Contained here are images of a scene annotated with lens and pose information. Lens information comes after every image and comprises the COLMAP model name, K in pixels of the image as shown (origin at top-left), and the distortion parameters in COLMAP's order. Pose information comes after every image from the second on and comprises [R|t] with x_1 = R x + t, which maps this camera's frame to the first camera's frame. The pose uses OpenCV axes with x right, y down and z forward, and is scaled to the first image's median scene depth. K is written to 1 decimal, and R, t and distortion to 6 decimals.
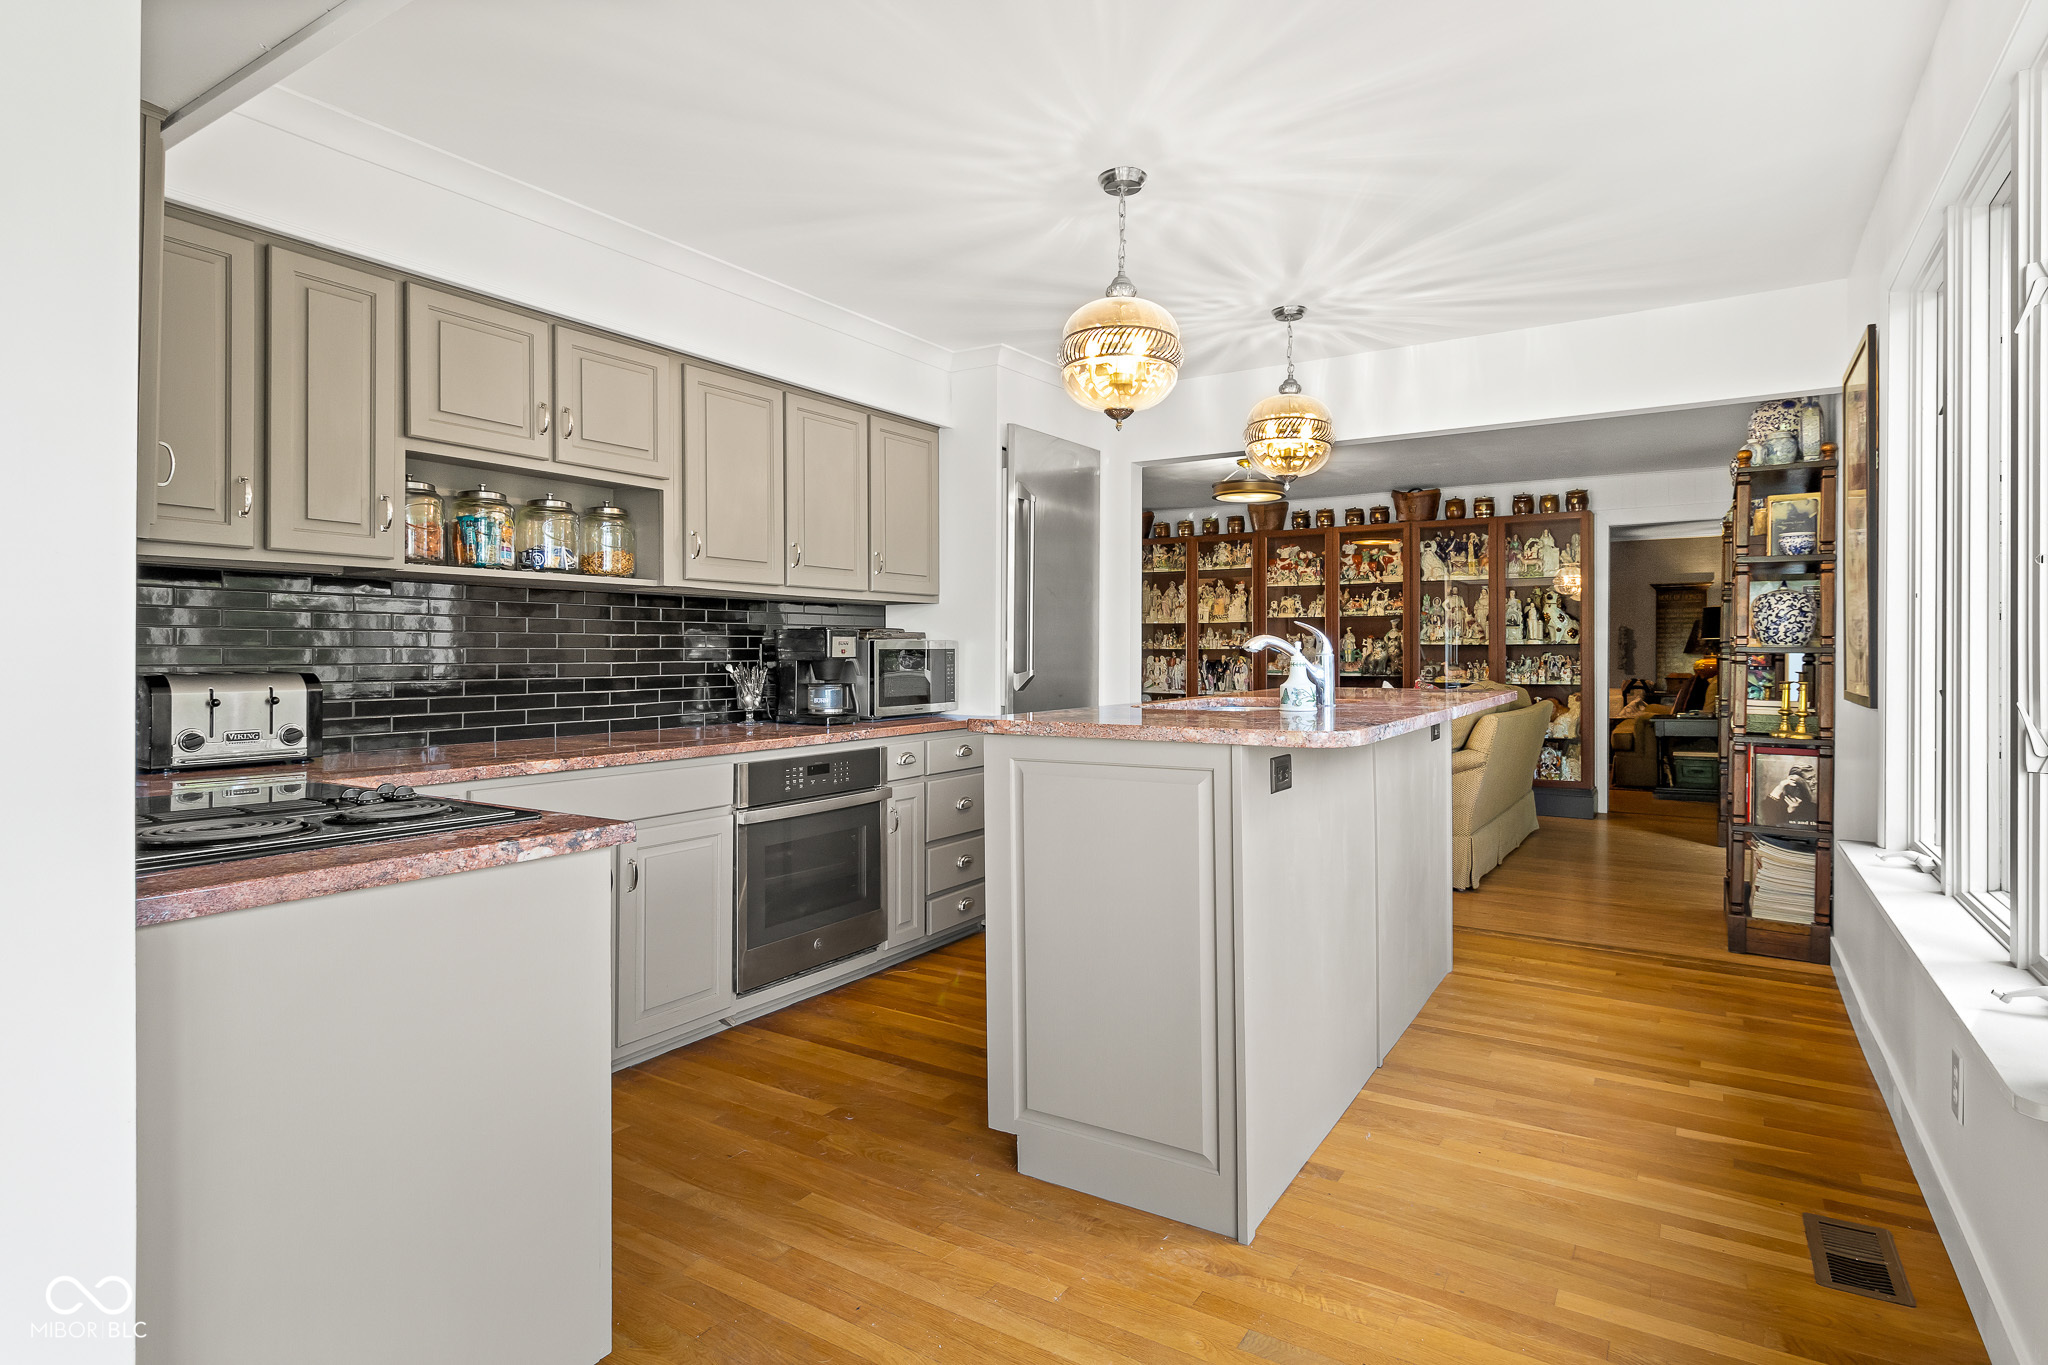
lens RADIAL K [[1009.9, 0, 1098.2], [0, 1009.9, 654.5], [0, 0, 1]] dist [0.001114, 0.000056]
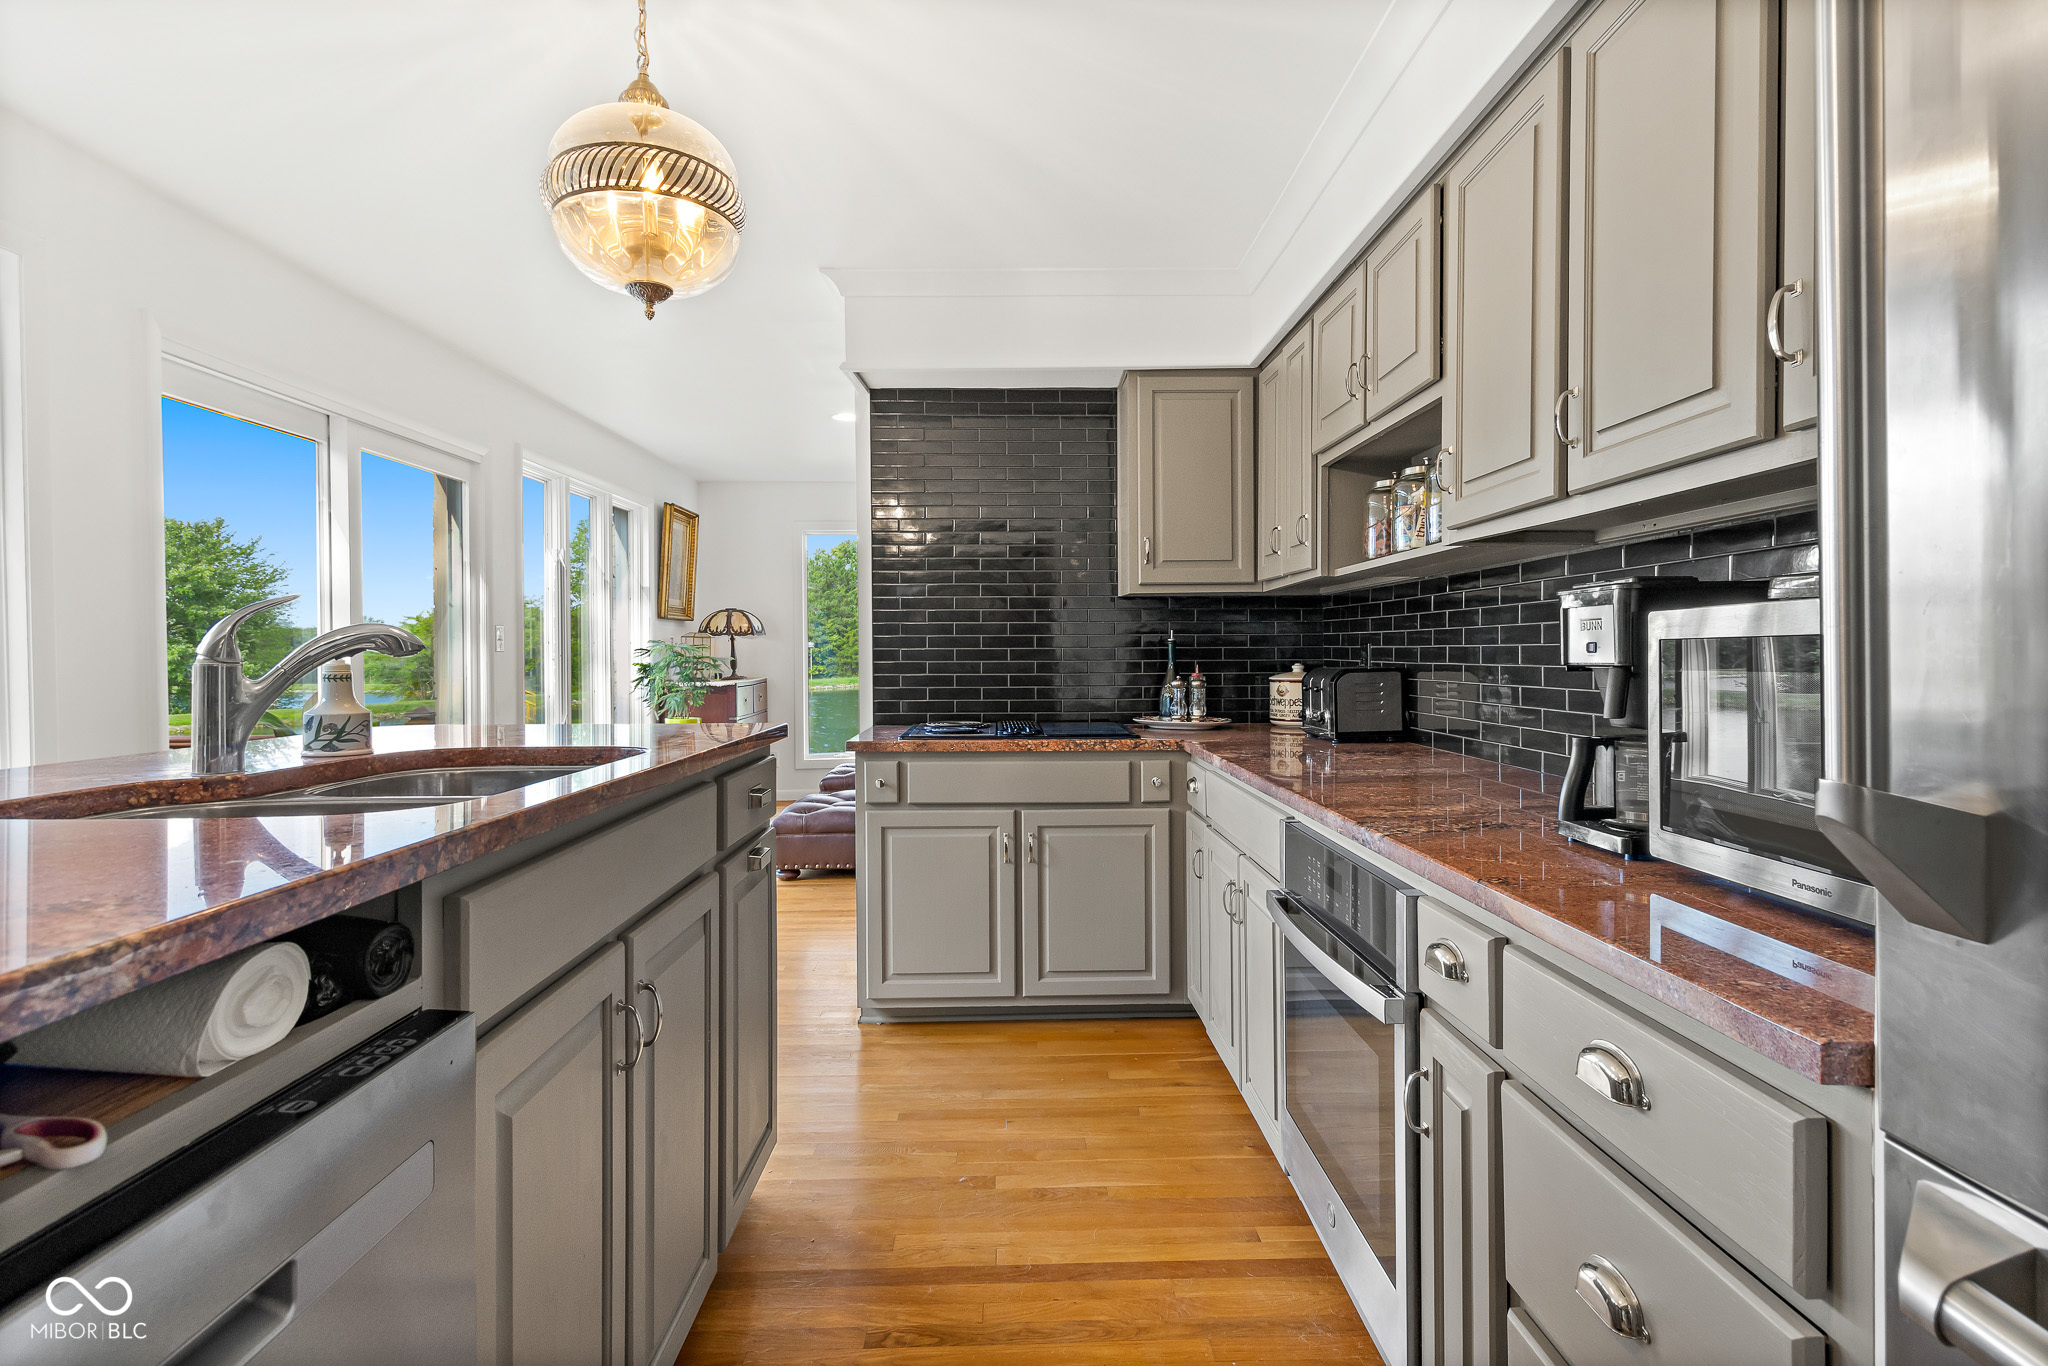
lens RADIAL K [[1036.1, 0, 1059.6], [0, 1036.1, 673.1], [0, 0, 1]] dist [0.000868, 0.000035]
pose [[-0.843032, 0.019981, -0.537491, 0.144441], [0.010974, 0.999741, 0.019952, -0.004097], [0.537751, 0.010922, -0.843033, 1.596669]]
